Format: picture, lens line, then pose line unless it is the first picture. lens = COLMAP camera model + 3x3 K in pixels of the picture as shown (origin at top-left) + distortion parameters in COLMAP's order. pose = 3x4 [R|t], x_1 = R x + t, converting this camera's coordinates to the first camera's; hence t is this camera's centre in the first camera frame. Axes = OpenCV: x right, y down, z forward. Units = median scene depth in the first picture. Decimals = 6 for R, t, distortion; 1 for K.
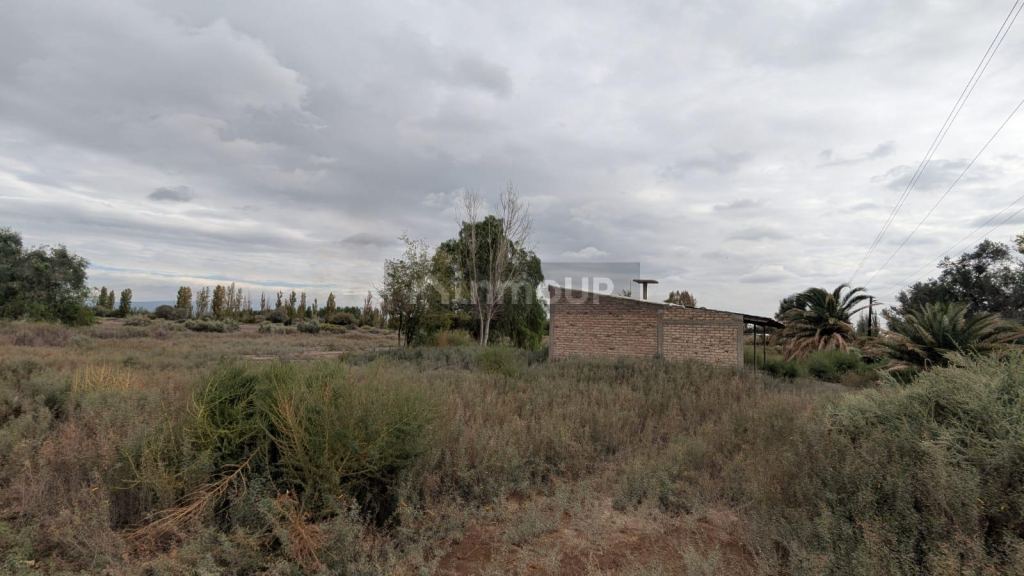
lens RADIAL K [[473.2, 0, 512.0], [0, 473.2, 288.0], [0, 0, 1]] dist [-0.001042, -0.000088]
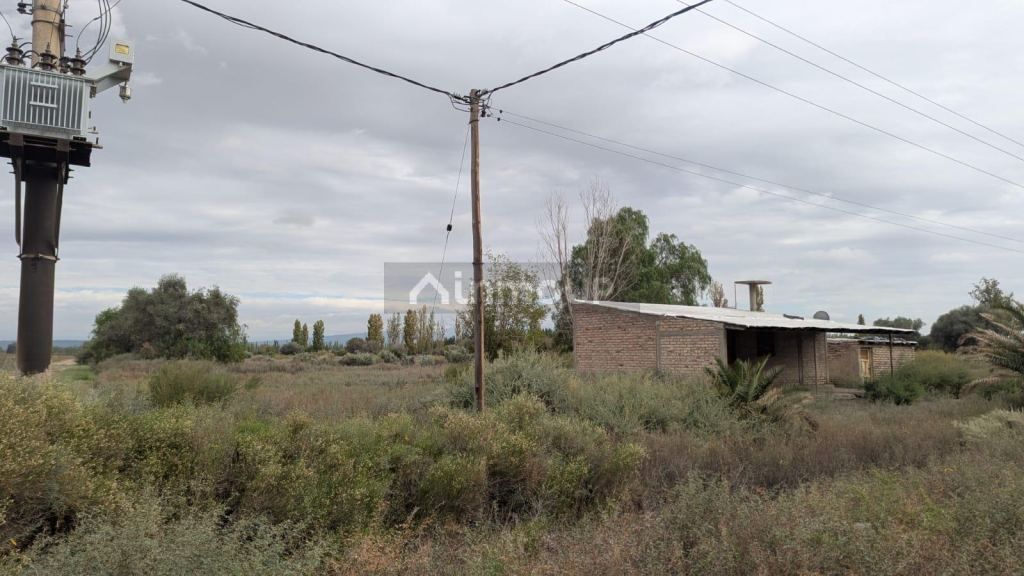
lens RADIAL K [[704.4, 0, 528.9], [0, 704.4, 276.8], [0, 0, 1]] dist [0.046252, -0.003271]
pose [[0.917686, -0.078071, -0.389560, 0.192288], [0.067889, 0.996896, -0.039860, -0.000740], [0.391462, 0.010132, 0.920138, -0.113827]]
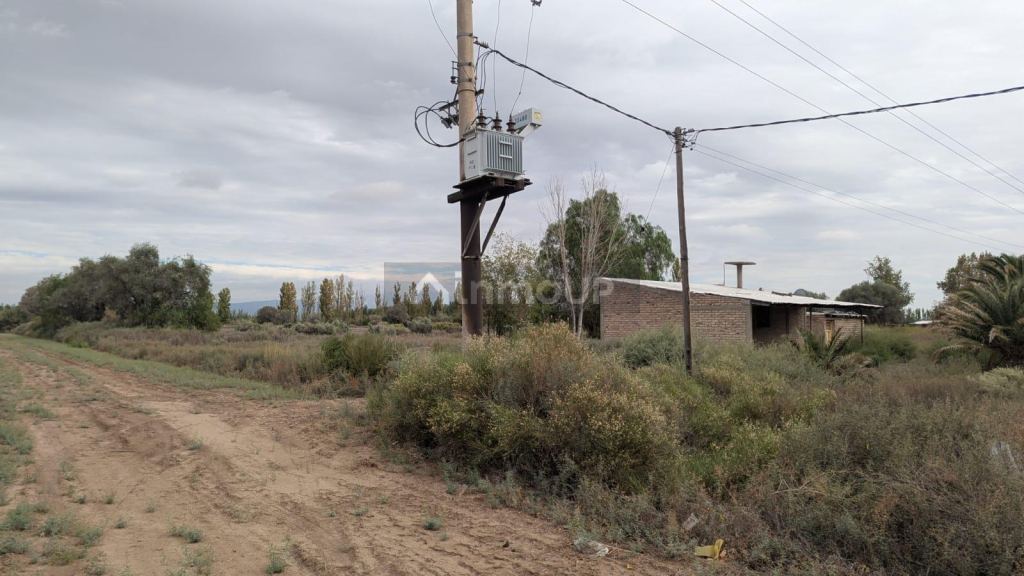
lens RADIAL K [[704.4, 0, 528.9], [0, 704.4, 276.8], [0, 0, 1]] dist [0.046252, -0.003271]
pose [[0.961029, -0.049490, -0.271982, 0.125320], [0.054282, 0.998474, 0.010118, -0.011345], [0.271067, -0.024488, 0.962249, -0.201325]]
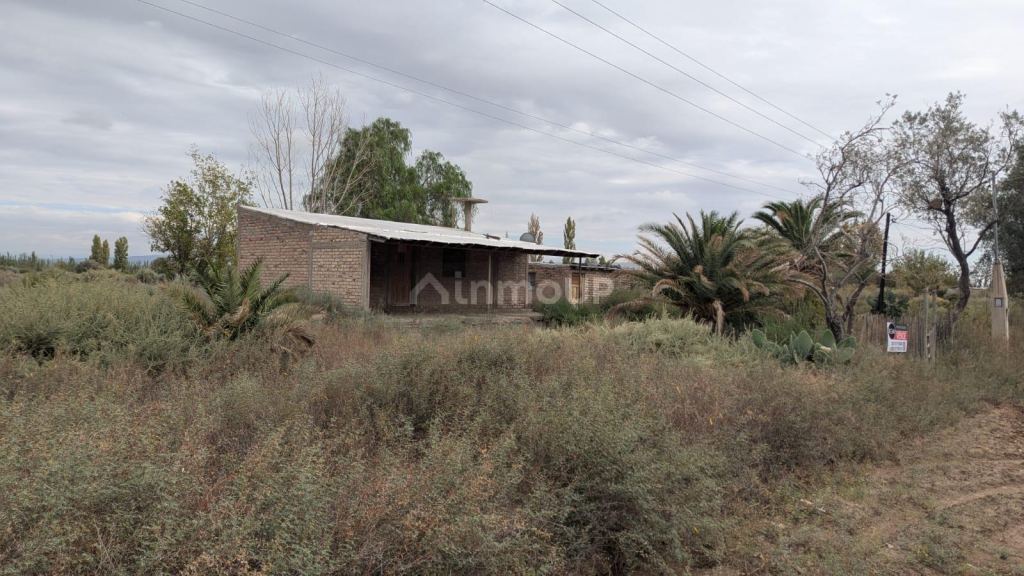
lens RADIAL K [[704.7, 0, 512.0], [0, 704.7, 288.0], [0, 0, 1]] dist [0.003938, 0.001177]
pose [[0.979681, -0.005563, -0.200485, 0.270912], [0.022791, 0.996228, 0.083729, 0.015258], [0.199263, -0.086597, 0.976112, -0.031418]]
